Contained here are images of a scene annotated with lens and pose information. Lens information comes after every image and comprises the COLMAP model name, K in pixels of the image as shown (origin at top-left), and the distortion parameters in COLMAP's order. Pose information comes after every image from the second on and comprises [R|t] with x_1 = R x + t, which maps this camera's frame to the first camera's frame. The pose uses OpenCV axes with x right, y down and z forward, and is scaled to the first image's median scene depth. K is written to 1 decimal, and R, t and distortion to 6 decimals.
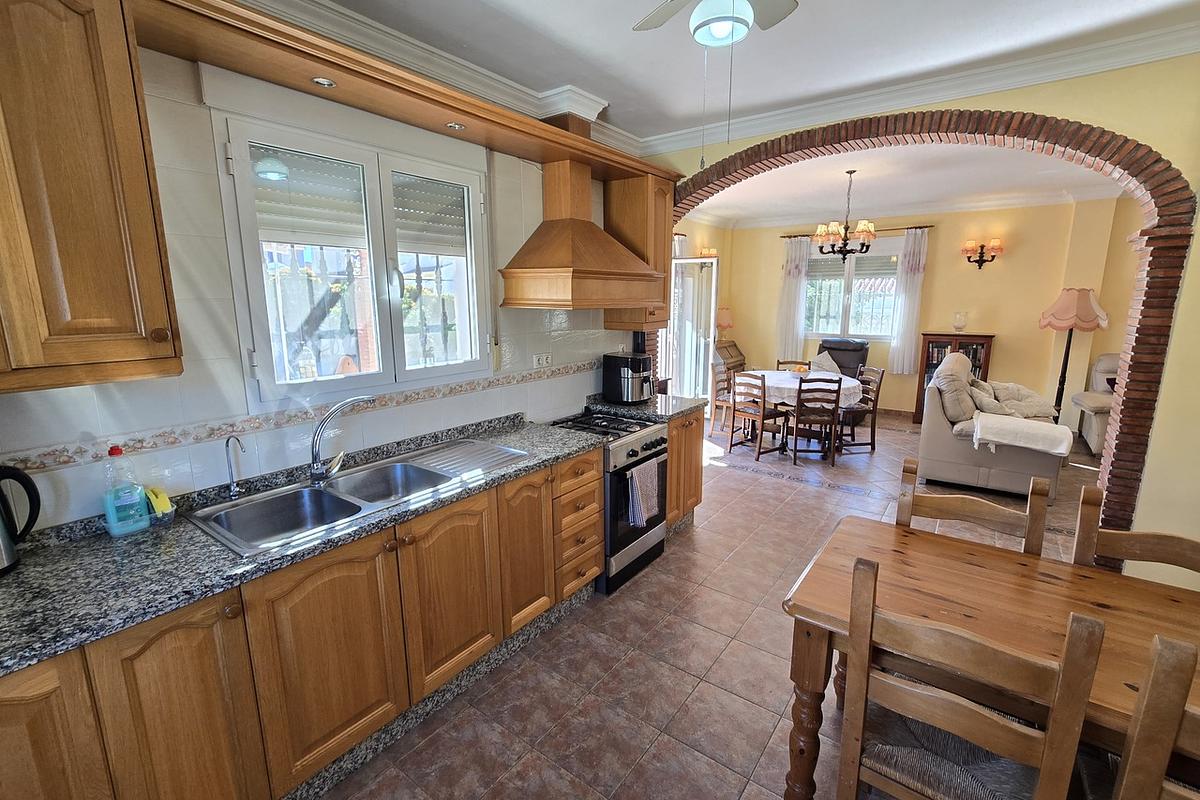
lens RADIAL K [[523.1, 0, 600.1], [0, 523.1, 396.9], [0, 0, 1]] dist [-0.001866, -0.000007]
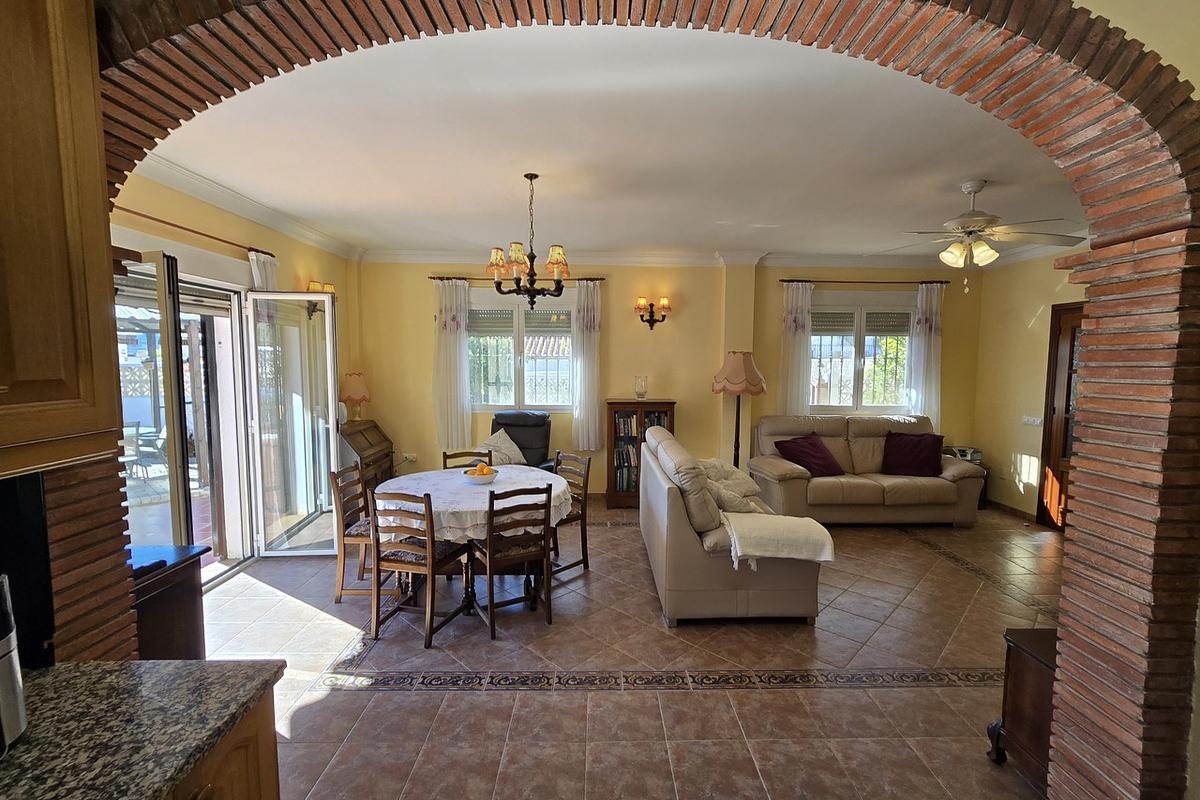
lens RADIAL K [[529.1, 0, 603.8], [0, 529.1, 407.1], [0, 0, 1]] dist [0.001065, 0.000458]
pose [[0.795447, -0.047534, 0.604157, 0.112905], [0.105688, 0.992523, -0.061062, -0.073307], [-0.596737, 0.112424, 0.794523, 0.387286]]
